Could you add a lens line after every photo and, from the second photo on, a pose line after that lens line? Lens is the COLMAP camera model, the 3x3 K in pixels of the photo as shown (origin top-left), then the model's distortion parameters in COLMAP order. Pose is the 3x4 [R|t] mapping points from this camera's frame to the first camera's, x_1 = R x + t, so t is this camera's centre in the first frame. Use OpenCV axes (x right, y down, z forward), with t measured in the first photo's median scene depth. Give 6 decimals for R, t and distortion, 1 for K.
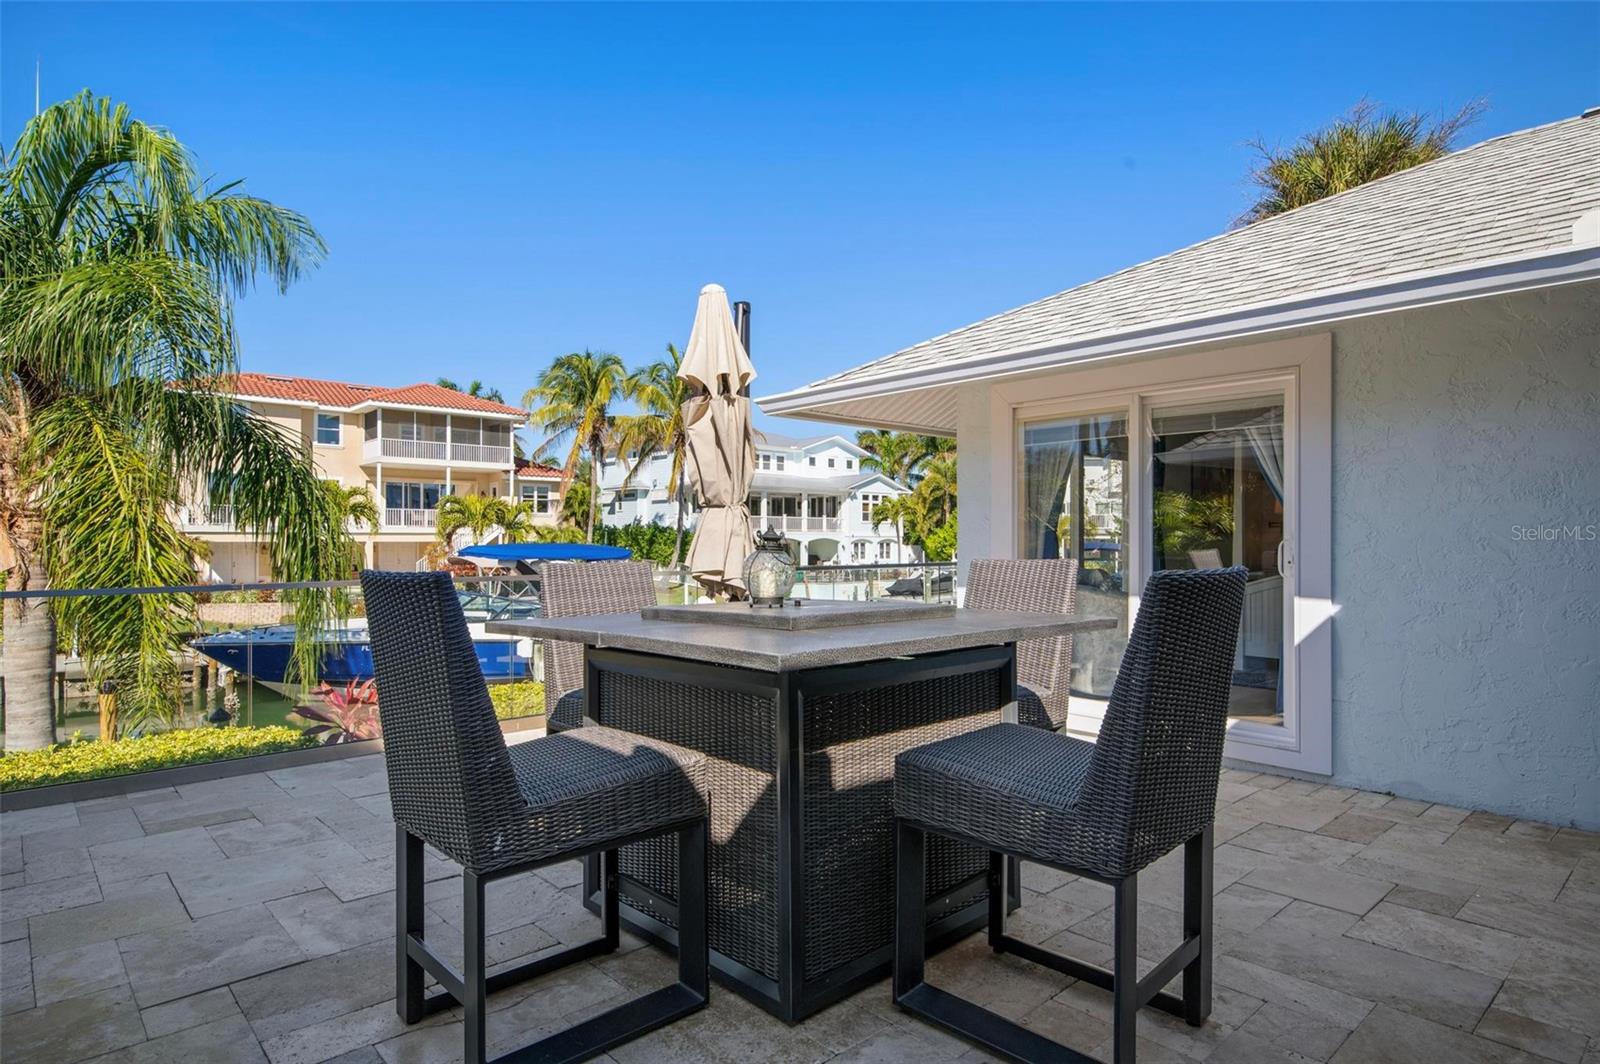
lens RADIAL K [[880.0, 0, 811.1], [0, 880.0, 526.8], [0, 0, 1]] dist [0.003778, -0.001241]
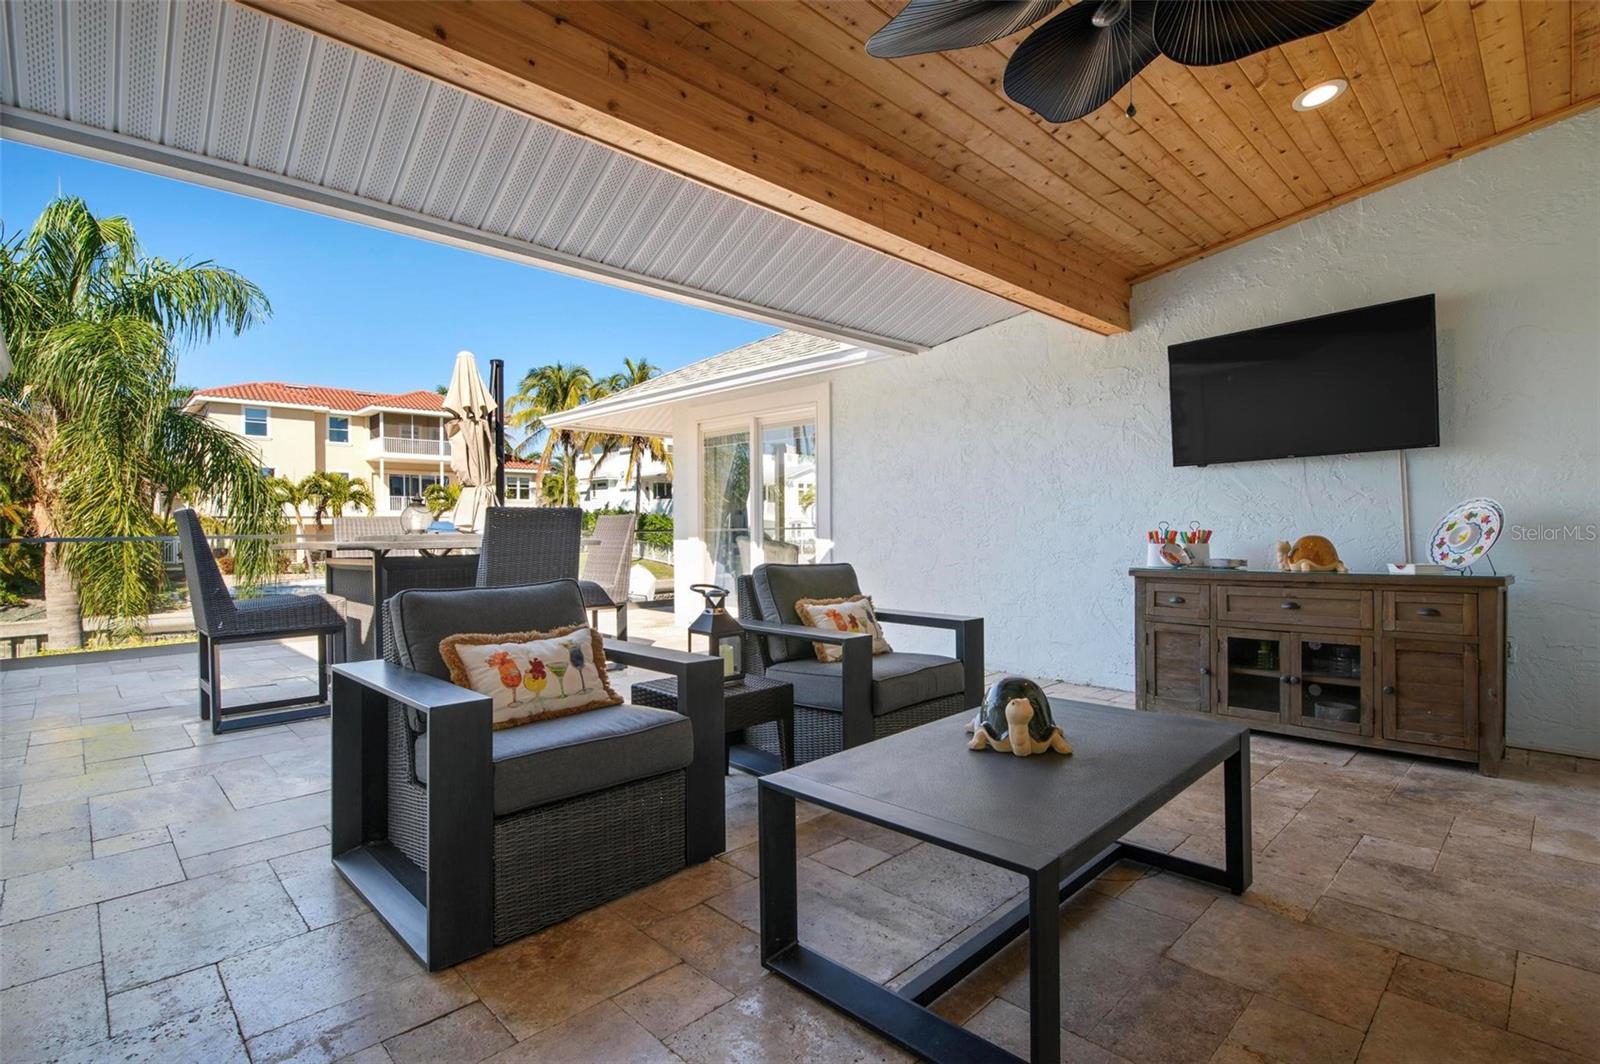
lens RADIAL K [[752.7, 0, 812.2], [0, 752.7, 538.8], [0, 0, 1]] dist [-0.002279, -0.003432]
pose [[0.999141, -0.005870, 0.041011, 0.047725], [0.004390, 0.999339, 0.036097, 0.002683], [-0.041195, -0.035886, 0.998506, -0.044383]]
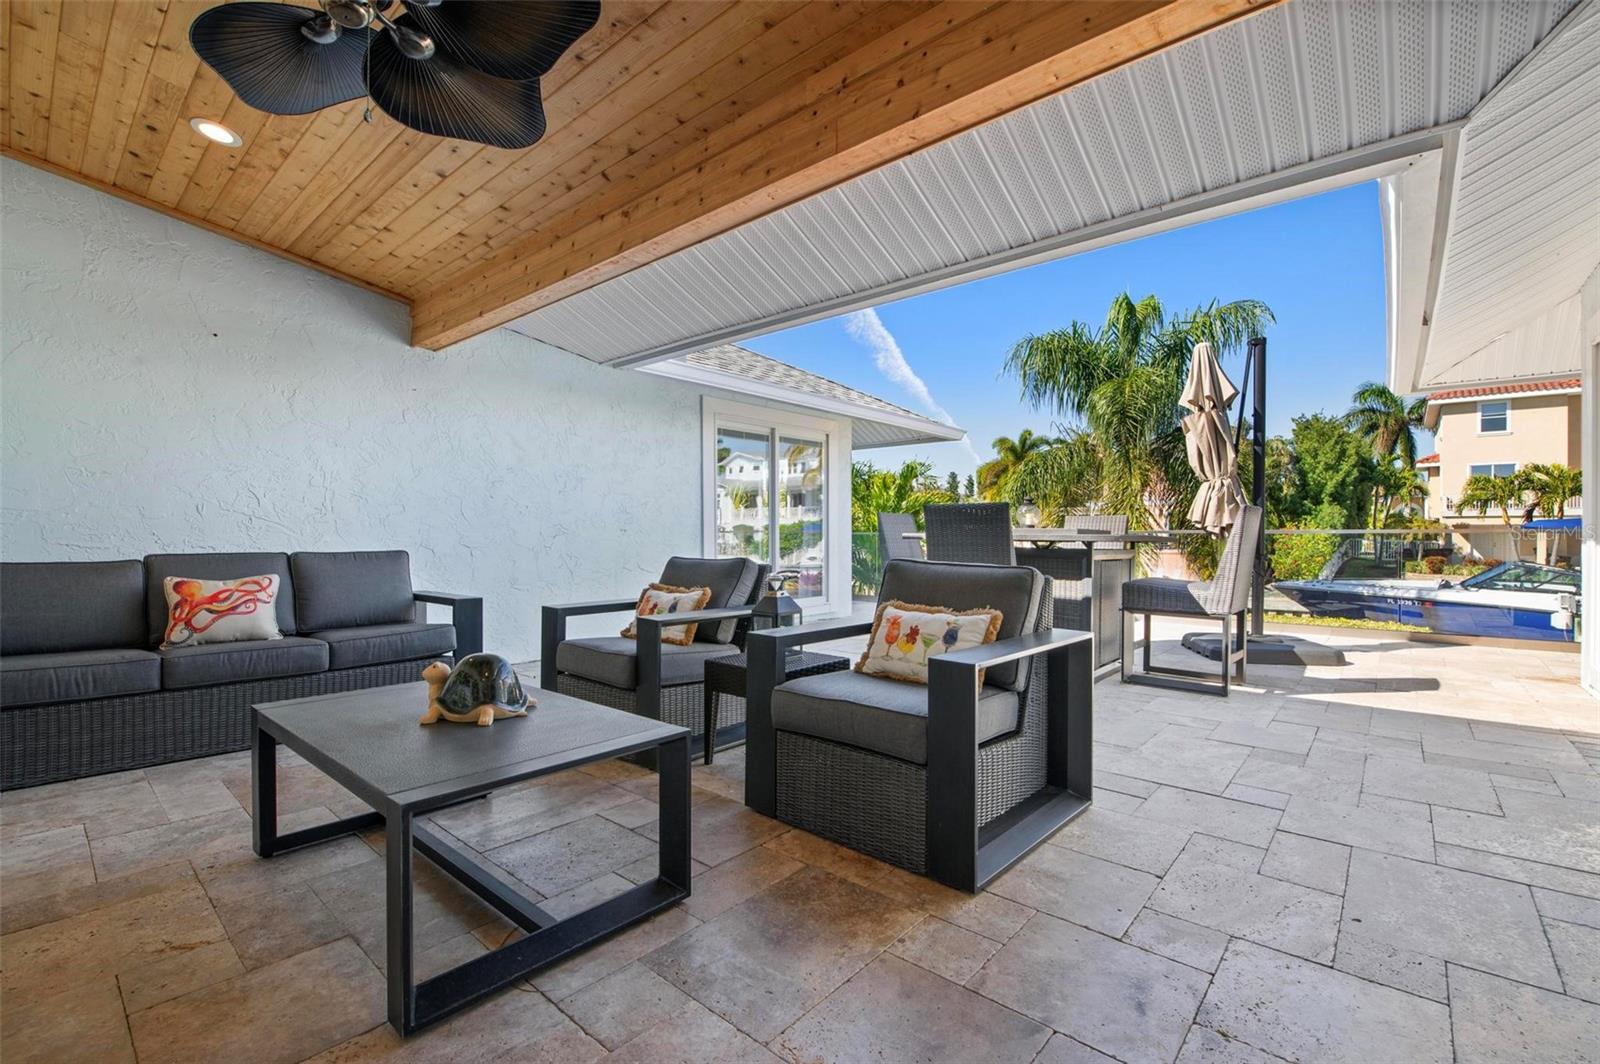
lens RADIAL K [[698.1, 0, 805.3], [0, 698.1, 533.5], [0, 0, 1]] dist [-0.018546, -0.002813]
pose [[0.114260, 0.002727, -0.993447, 0.106188], [0.020569, 0.999775, 0.005110, 0.005109], [0.993238, -0.021019, 0.114179, 0.013477]]
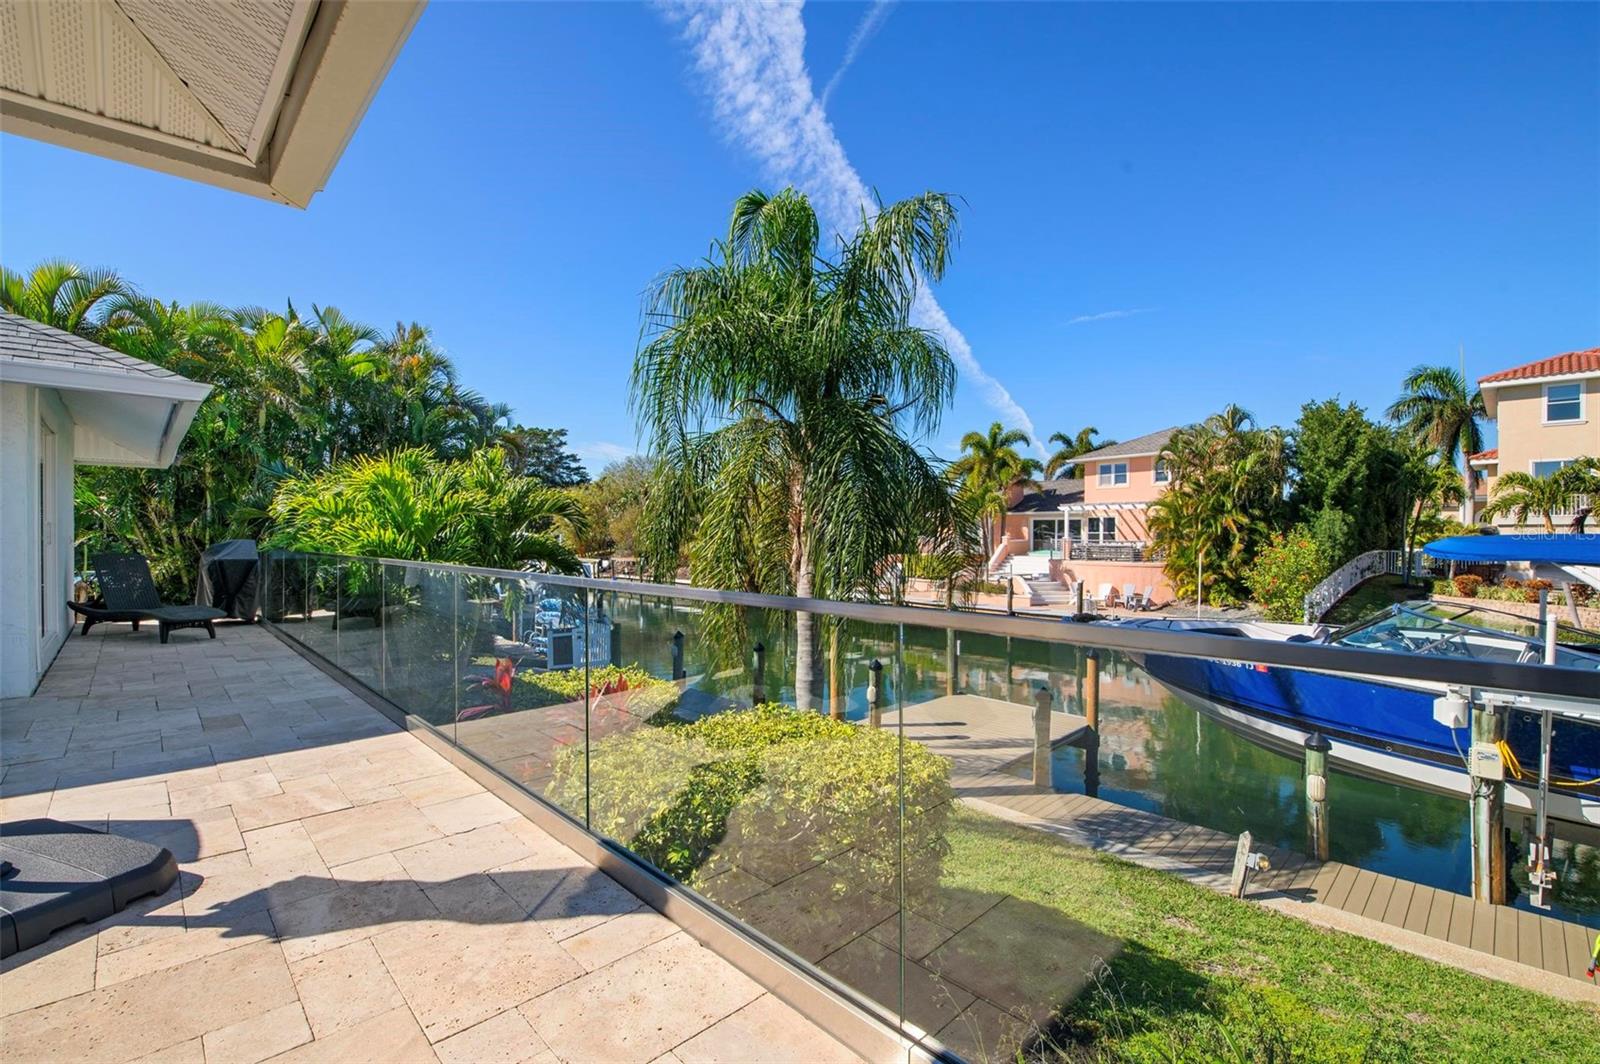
lens RADIAL K [[698.1, 0, 797.4], [0, 698.1, 532.2], [0, 0, 1]] dist [-0.018546, -0.002813]
pose [[0.015302, -0.001239, -0.999882, 0.037459], [0.012857, 0.999917, -0.001042, 0.004291], [0.999800, -0.012840, 0.015317, 0.167440]]
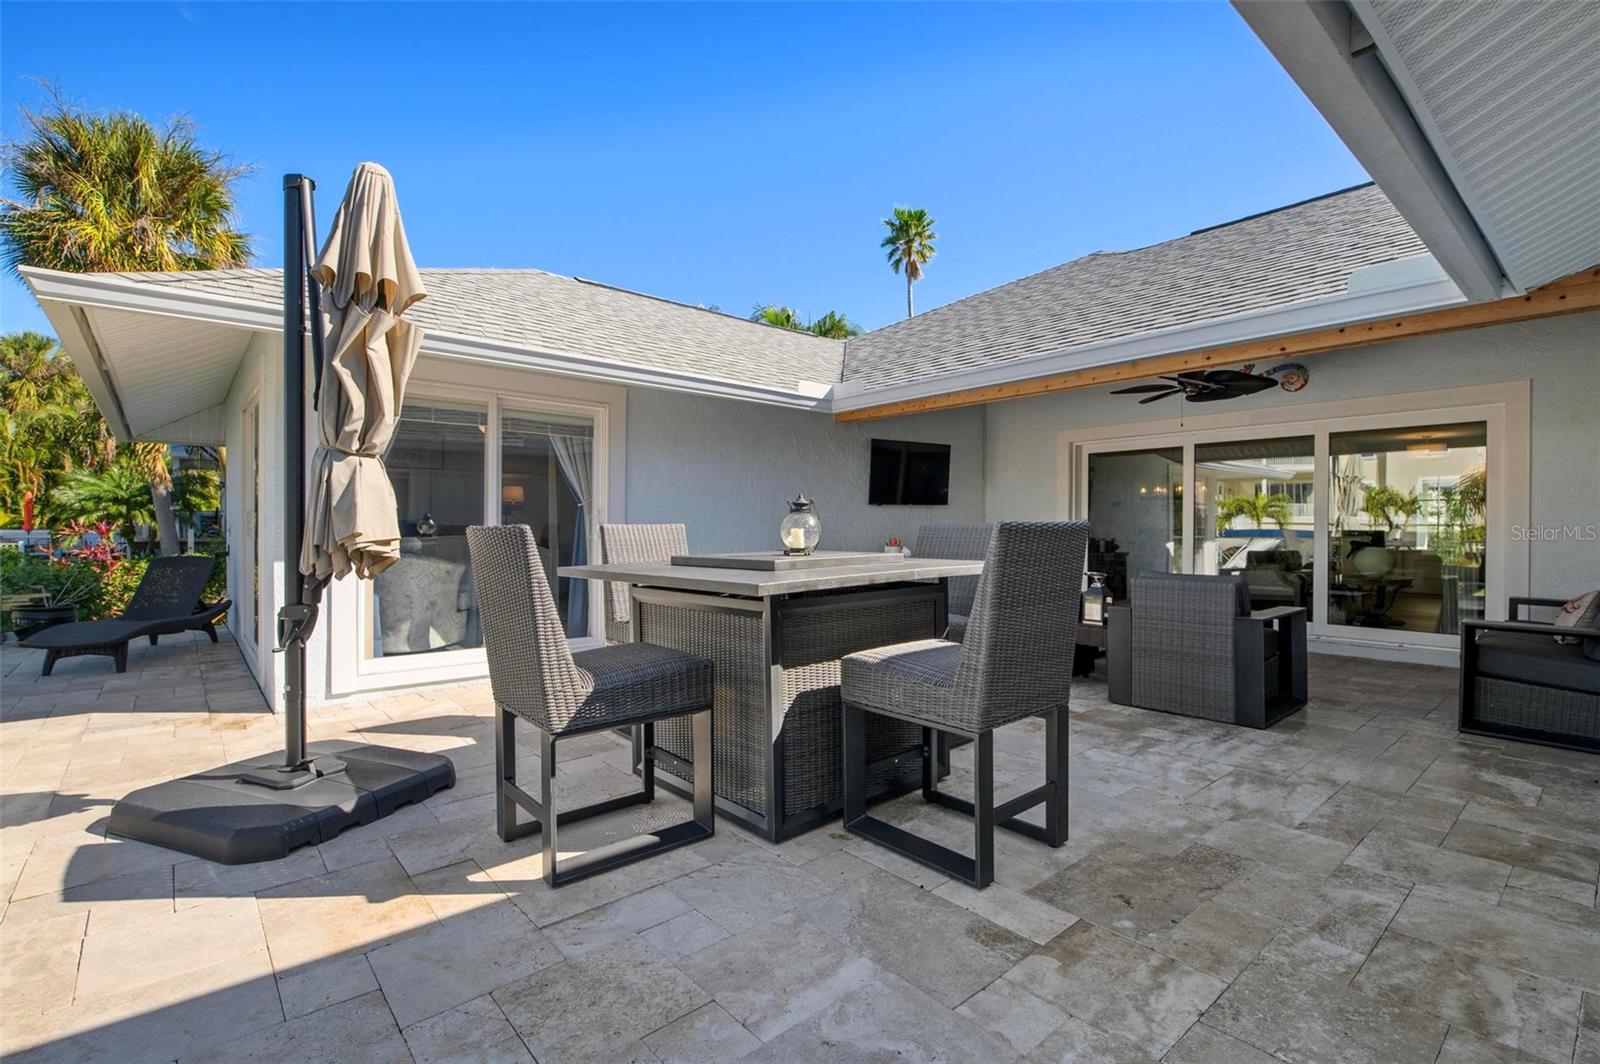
lens RADIAL K [[752.7, 0, 805.7], [0, 752.7, 526.0], [0, 0, 1]] dist [-0.002279, -0.003432]
pose [[0.050345, 0.004808, 0.998720, -0.076985], [-0.020635, 0.999780, -0.003772, 0.003309], [-0.998519, -0.020419, 0.050433, 0.057544]]
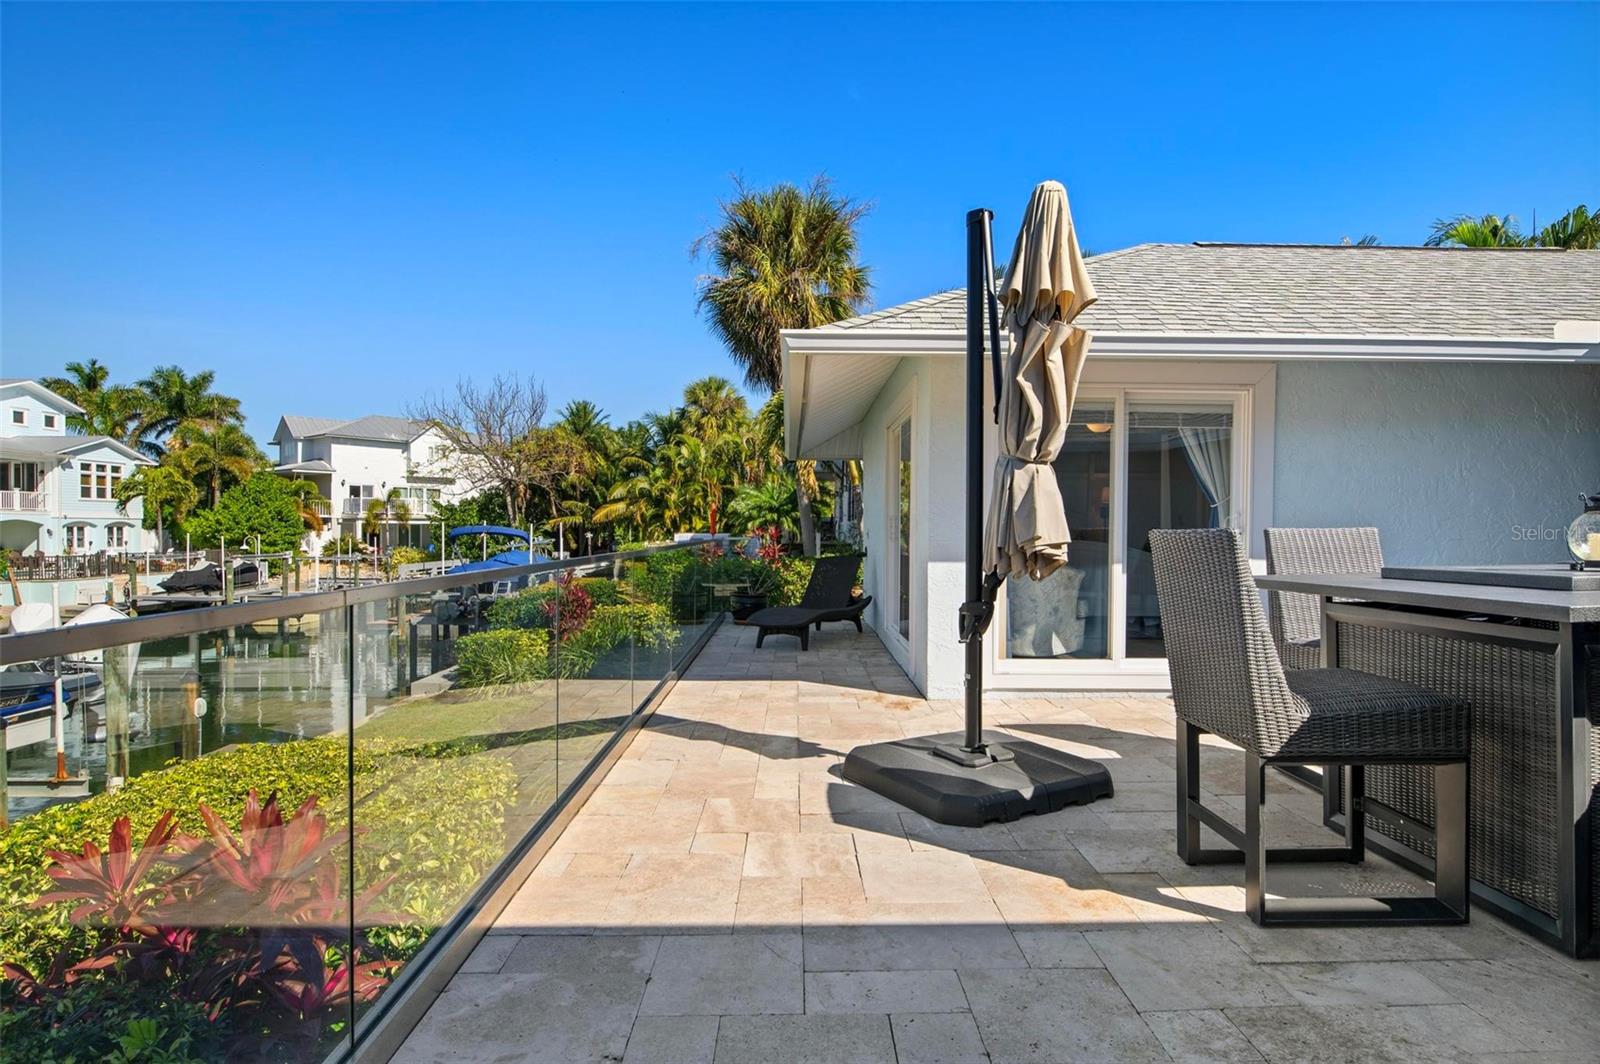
lens RADIAL K [[848.0, 0, 793.6], [0, 848.0, 533.0], [0, 0, 1]] dist [0.010526, -0.004918]
pose [[0.680146, 0.002696, 0.733071, -0.085696], [-0.018555, 0.999736, 0.013538, 0.003503], [-0.732841, -0.022810, 0.680017, 0.062905]]
